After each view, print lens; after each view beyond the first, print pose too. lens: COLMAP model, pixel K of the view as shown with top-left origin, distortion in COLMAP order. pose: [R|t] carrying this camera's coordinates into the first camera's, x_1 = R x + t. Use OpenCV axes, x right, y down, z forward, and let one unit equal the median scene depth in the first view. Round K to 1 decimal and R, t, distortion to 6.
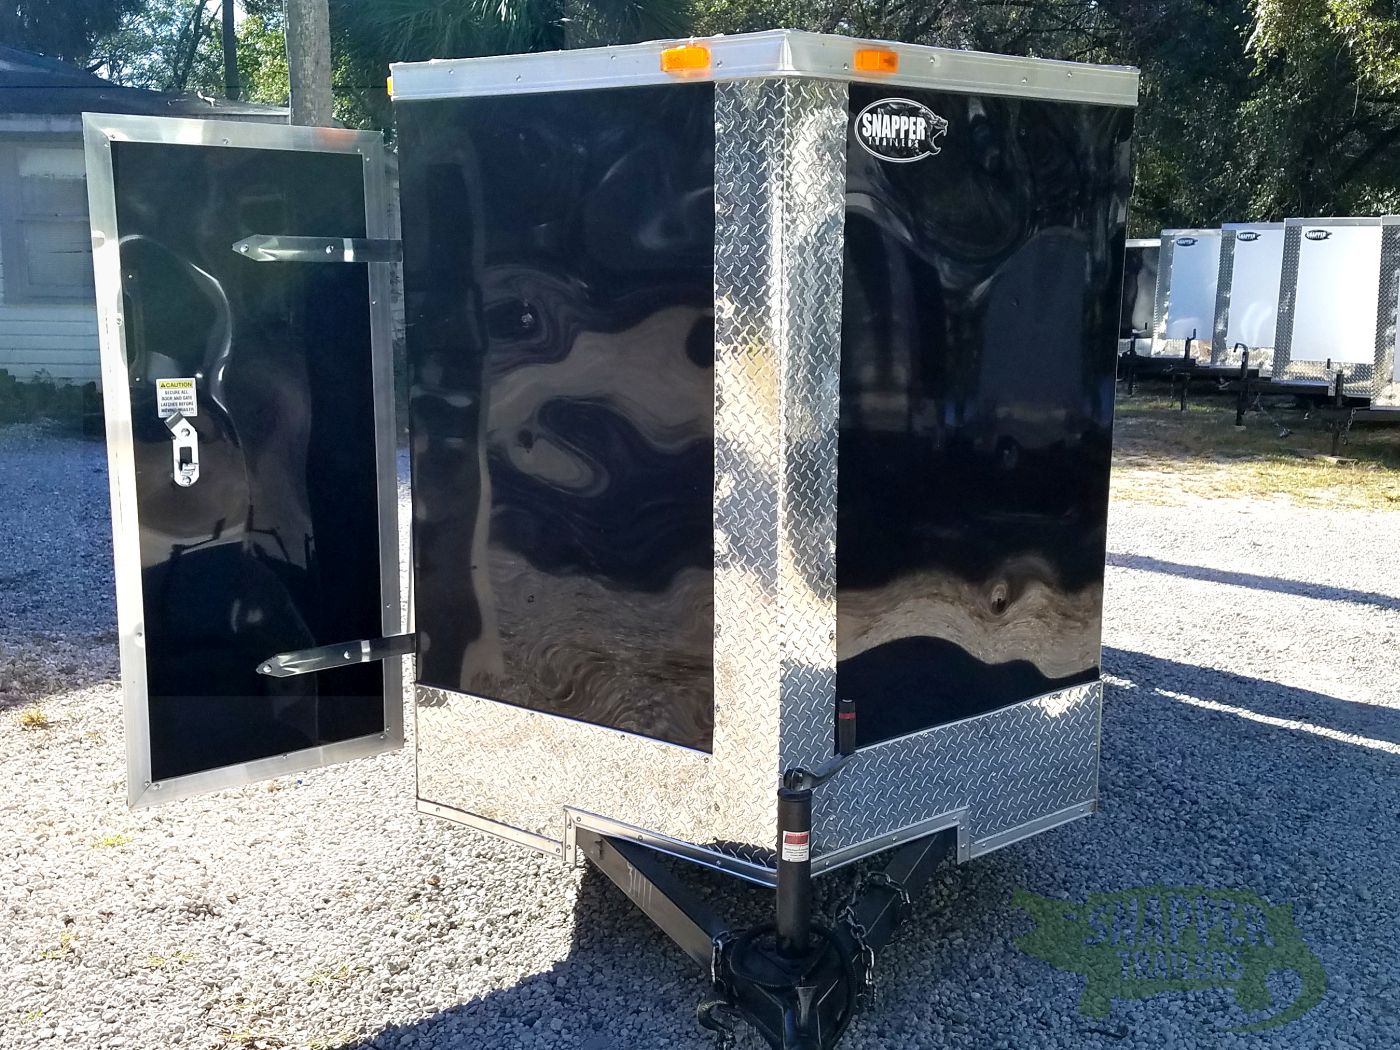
lens RADIAL K [[1558.0, 0, 639.0], [0, 1558.0, 521.1], [0, 0, 1]] dist [0.288427, -0.647659]
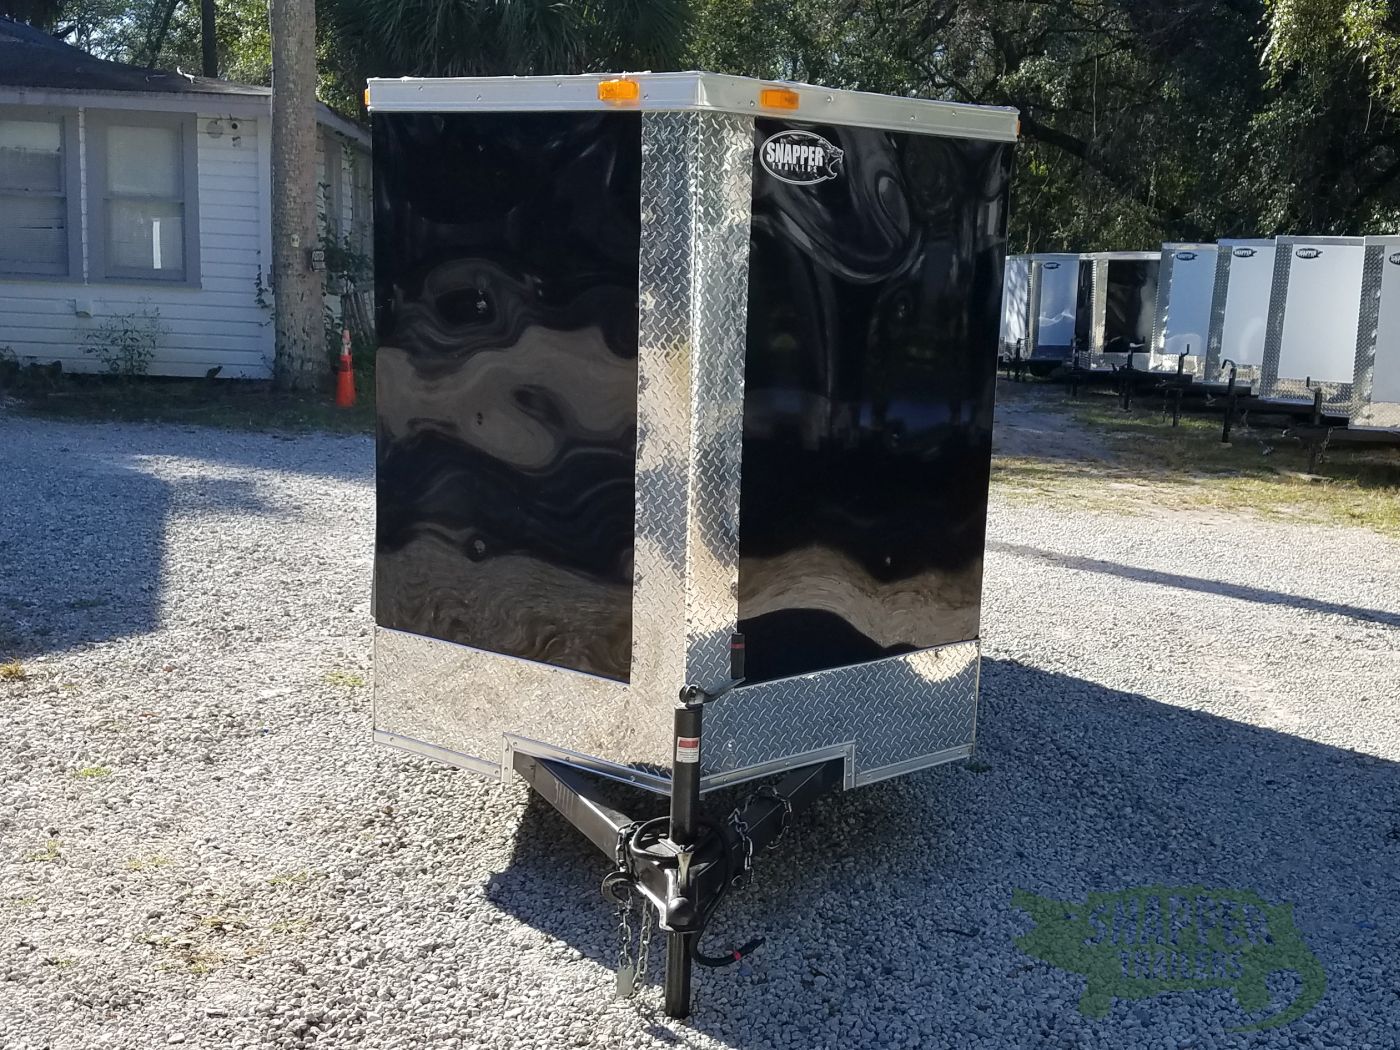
lens RADIAL K [[1678.6, 0, 696.4], [0, 1678.6, 516.8], [0, 0, 1]] dist [0.298712, -0.714704]
pose [[0.998990, 0.028135, 0.035048, 0.041915], [-0.027747, 0.999549, -0.011504, 0.032187], [-0.035356, 0.010520, 0.999319, -0.217994]]
